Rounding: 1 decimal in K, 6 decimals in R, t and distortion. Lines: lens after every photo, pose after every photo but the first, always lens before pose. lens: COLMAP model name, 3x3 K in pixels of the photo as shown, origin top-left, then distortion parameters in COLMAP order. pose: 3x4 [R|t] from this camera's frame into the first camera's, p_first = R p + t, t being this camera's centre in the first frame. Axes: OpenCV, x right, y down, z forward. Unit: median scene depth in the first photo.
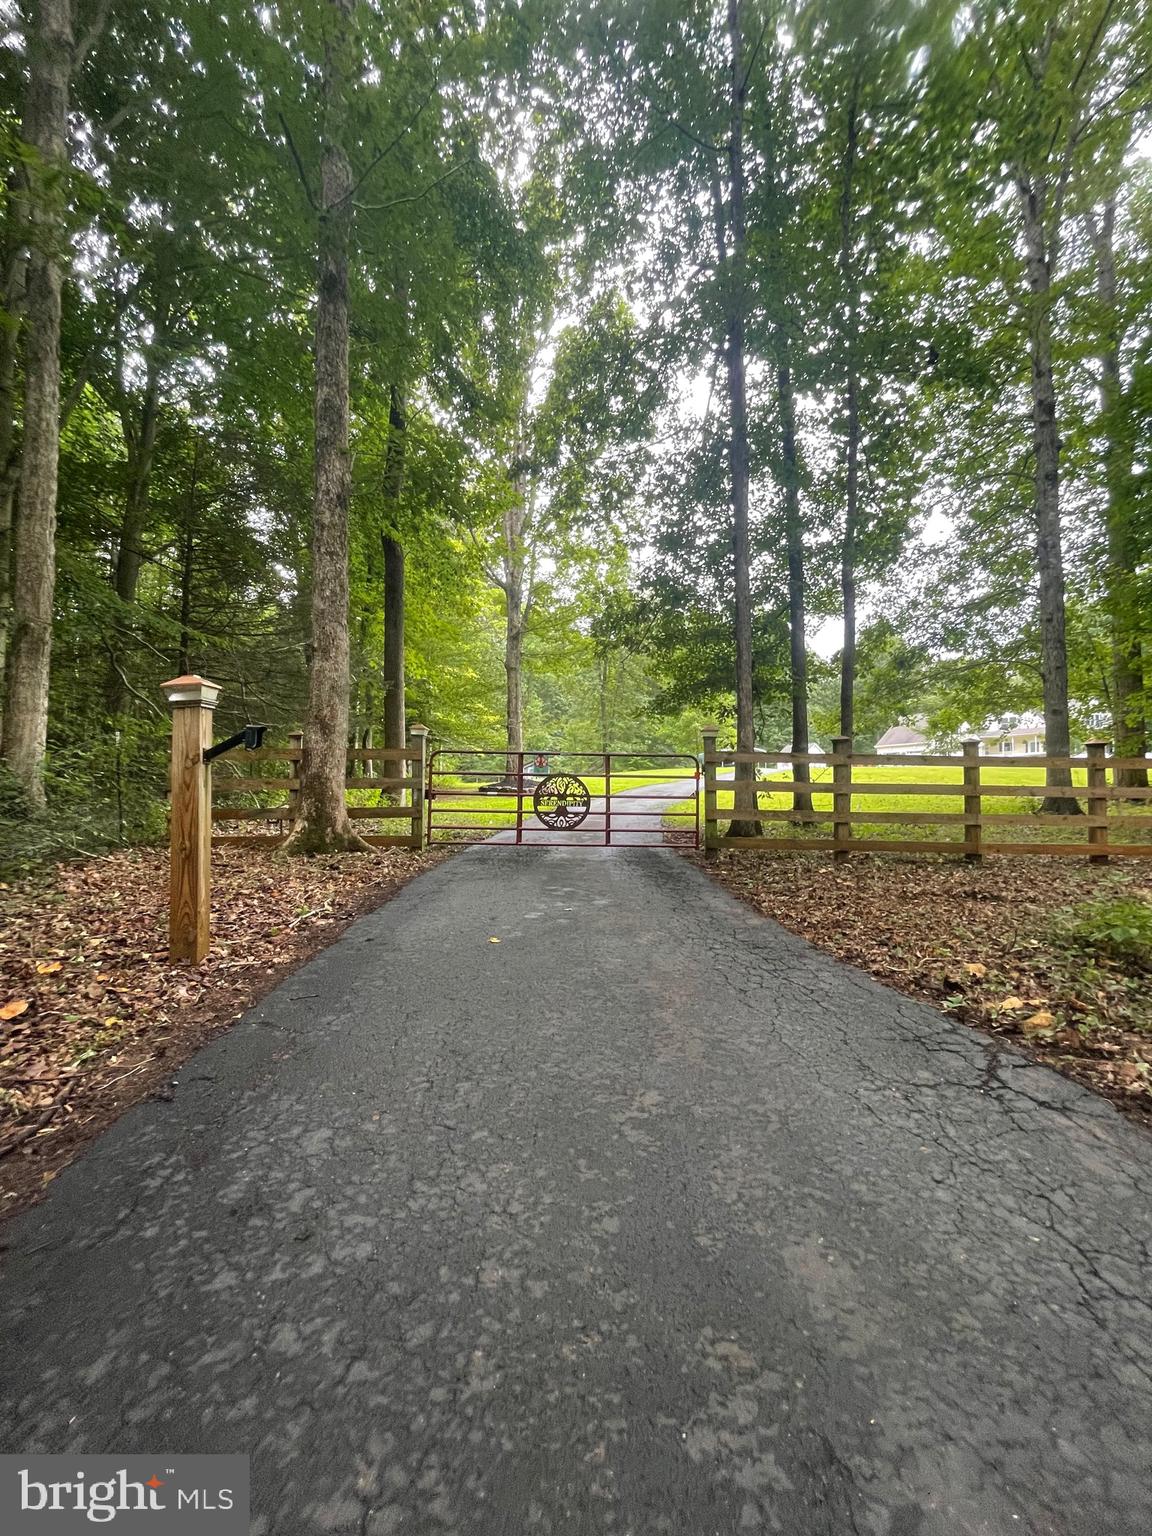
lens RADIAL K [[621.9, 0, 573.1], [0, 621.9, 769.2], [0, 0, 1]] dist [0.011841, 0.000052]
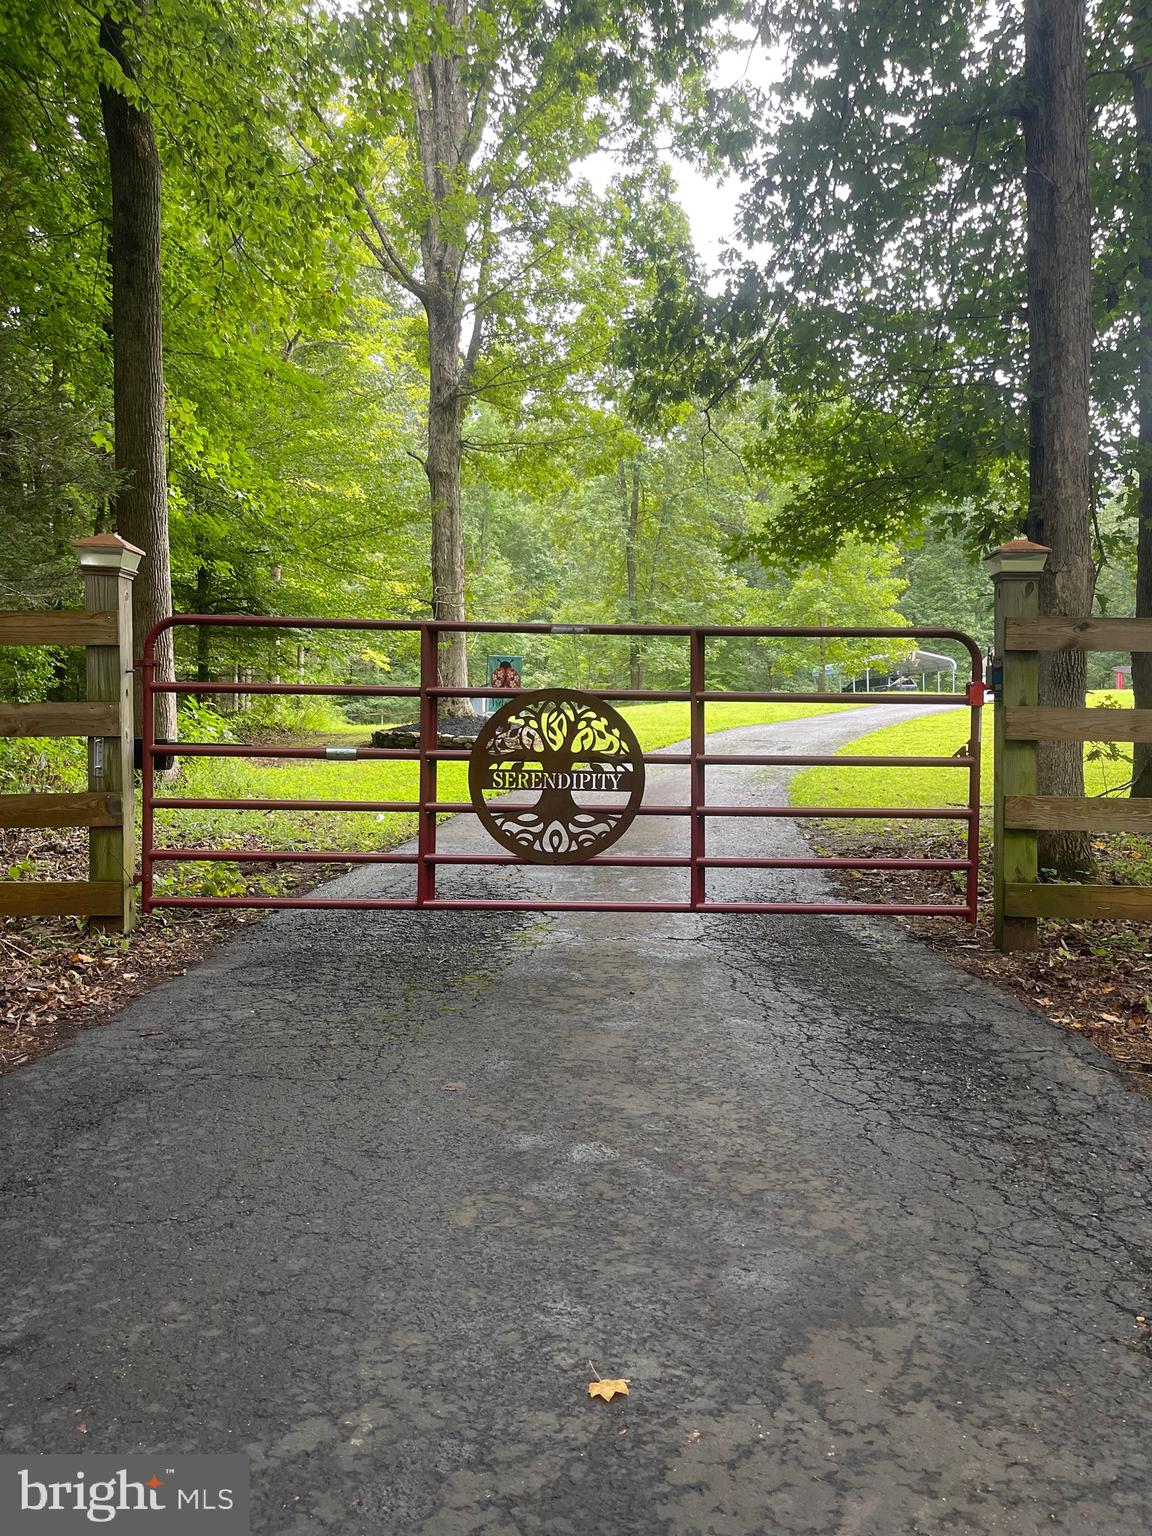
lens RADIAL K [[1164.2, 0, 576.8], [0, 1164.2, 765.5], [0, 0, 1]] dist [0.004416, -0.000505]
pose [[0.999975, -0.002511, 0.006555, -0.011339], [0.002132, 0.998362, 0.057177, 0.011352], [-0.006687, -0.057162, 0.998343, 0.382801]]
